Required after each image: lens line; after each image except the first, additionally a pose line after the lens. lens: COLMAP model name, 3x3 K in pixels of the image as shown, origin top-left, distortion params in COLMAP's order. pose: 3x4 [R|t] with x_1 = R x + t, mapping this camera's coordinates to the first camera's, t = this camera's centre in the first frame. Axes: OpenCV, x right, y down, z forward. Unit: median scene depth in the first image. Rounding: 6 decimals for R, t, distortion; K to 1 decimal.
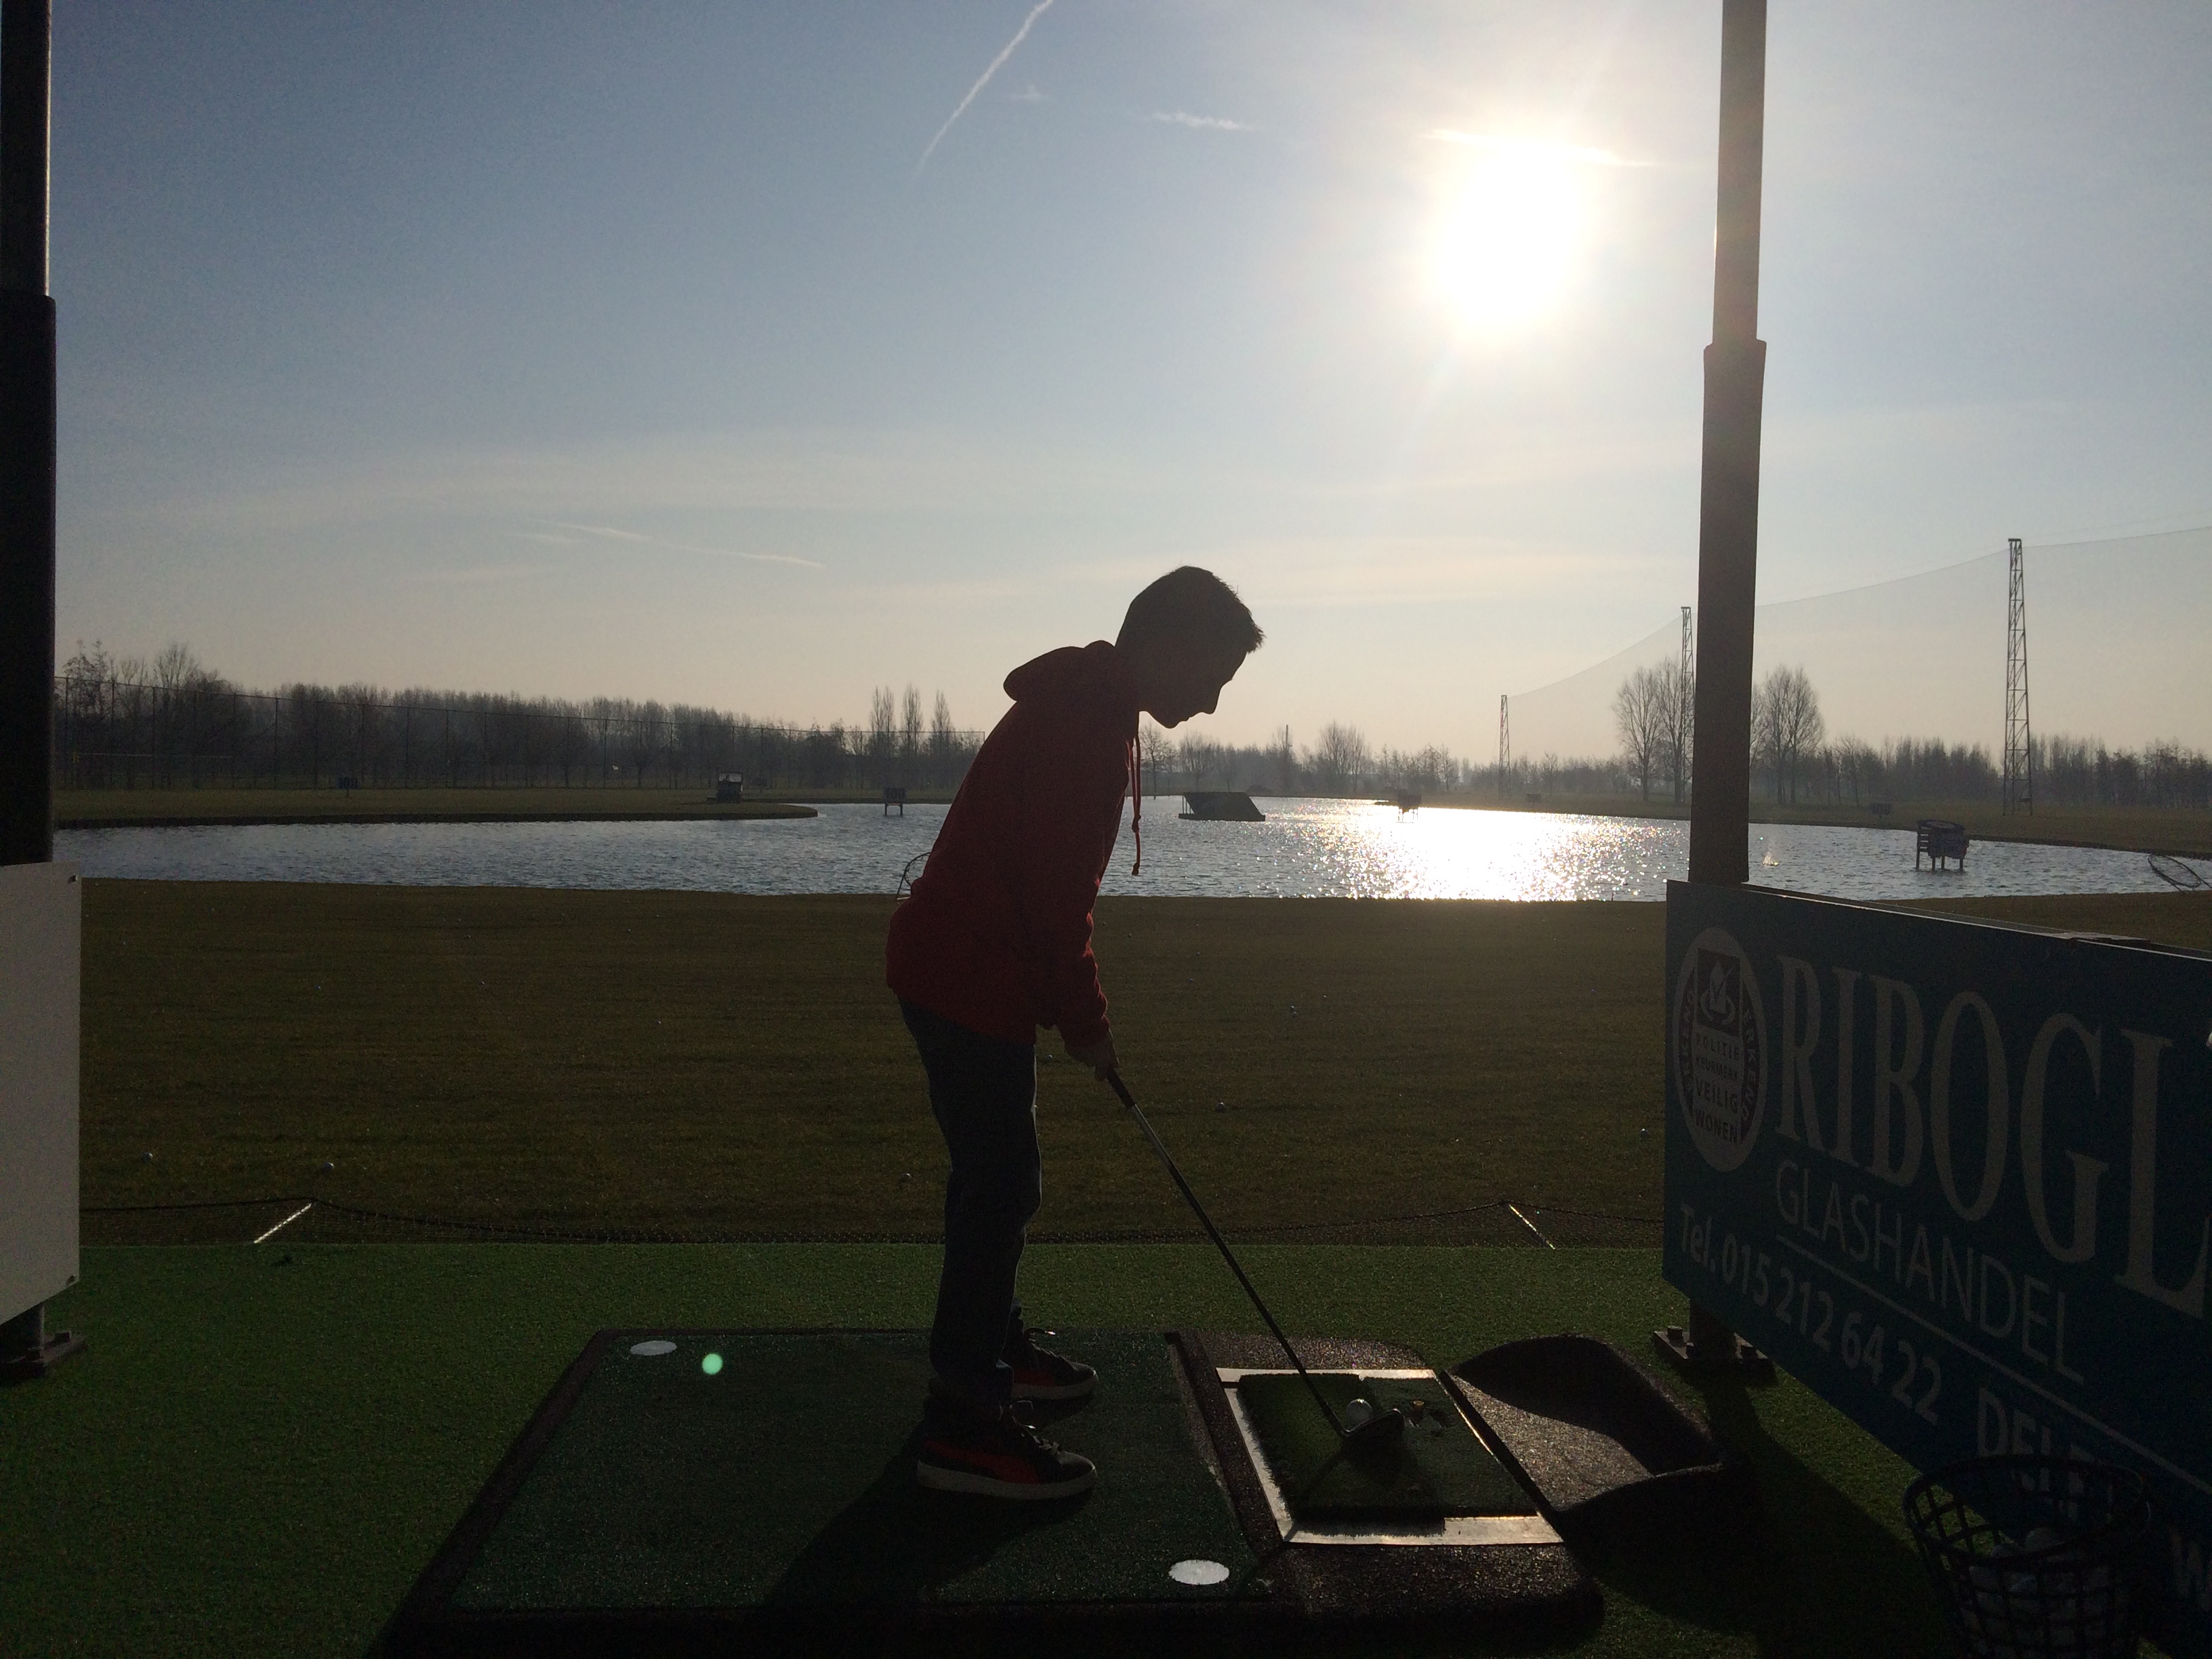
lens RADIAL K [[1887.9, 0, 1096.7], [0, 1887.9, 819.9], [0, 0, 1]] dist [0.096466, -0.131520]
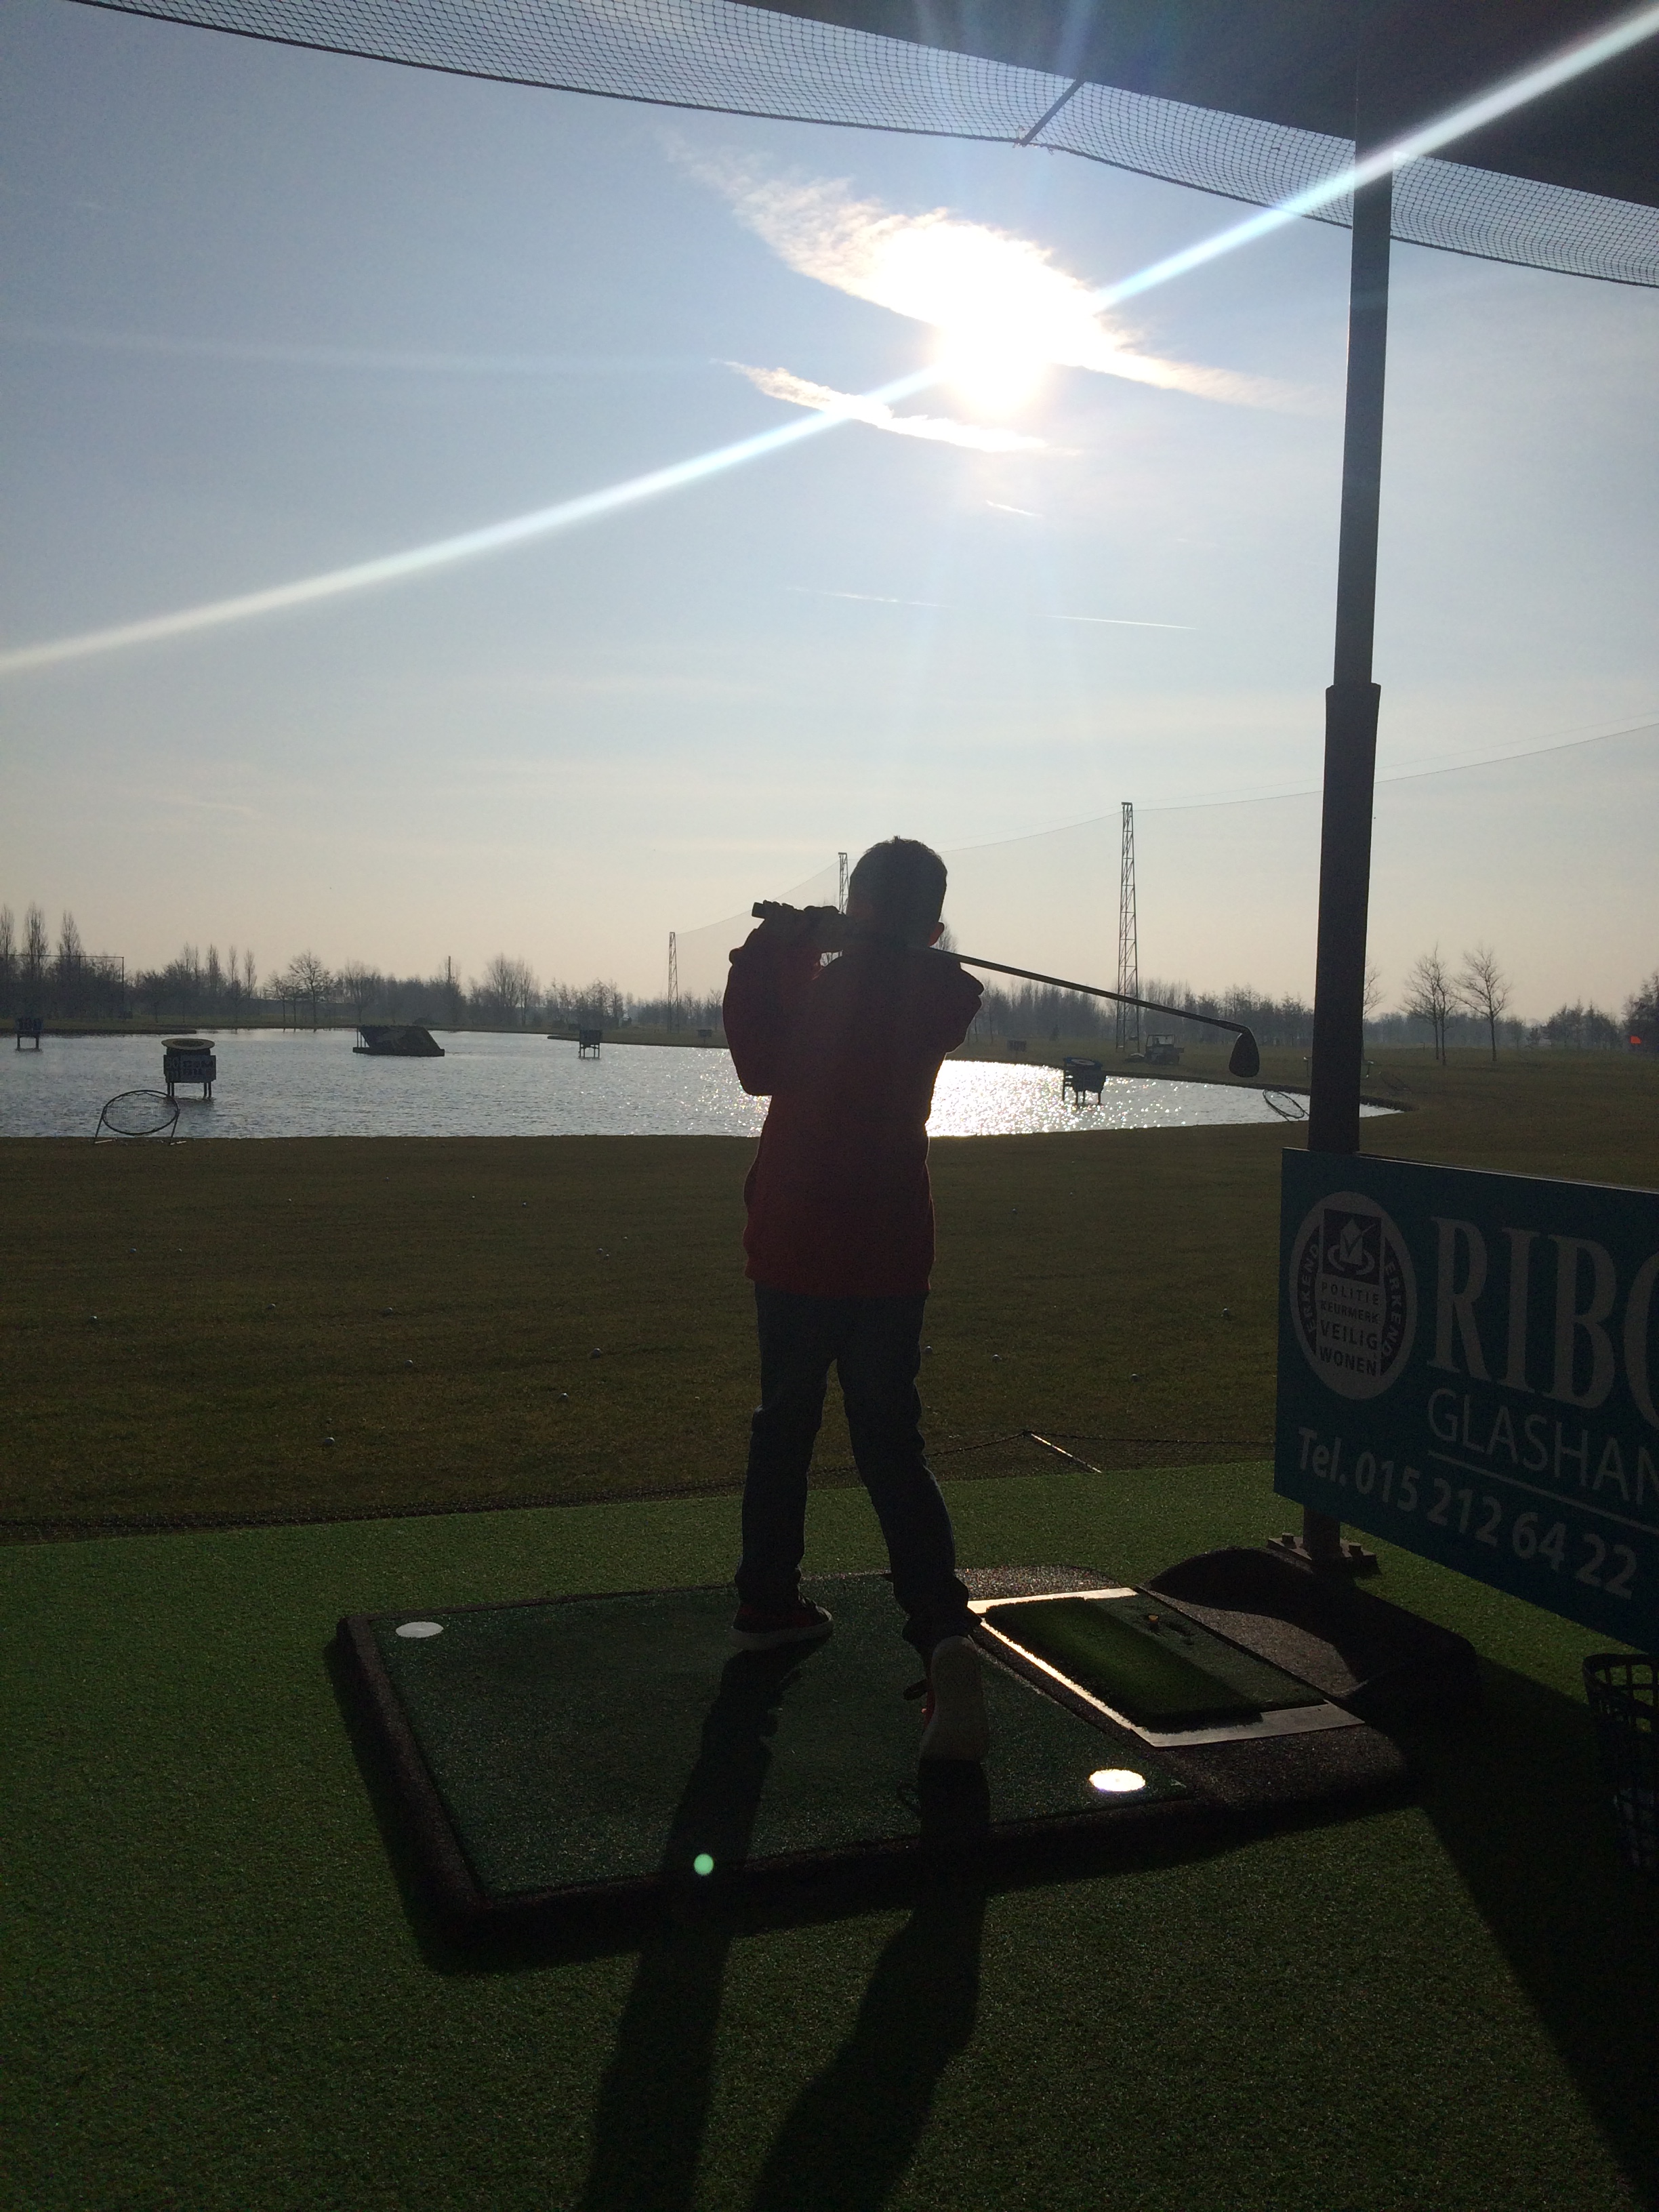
lens RADIAL K [[1887.9, 0, 829.5], [0, 1887.9, 1106.0], [0, 0, 1]] dist [0.096466, -0.131520]
pose [[0.955949, -0.004915, 0.293493, -0.321130], [-0.003249, 0.999621, 0.027323, -0.026202], [-0.293516, -0.027073, 0.955571, -0.014441]]
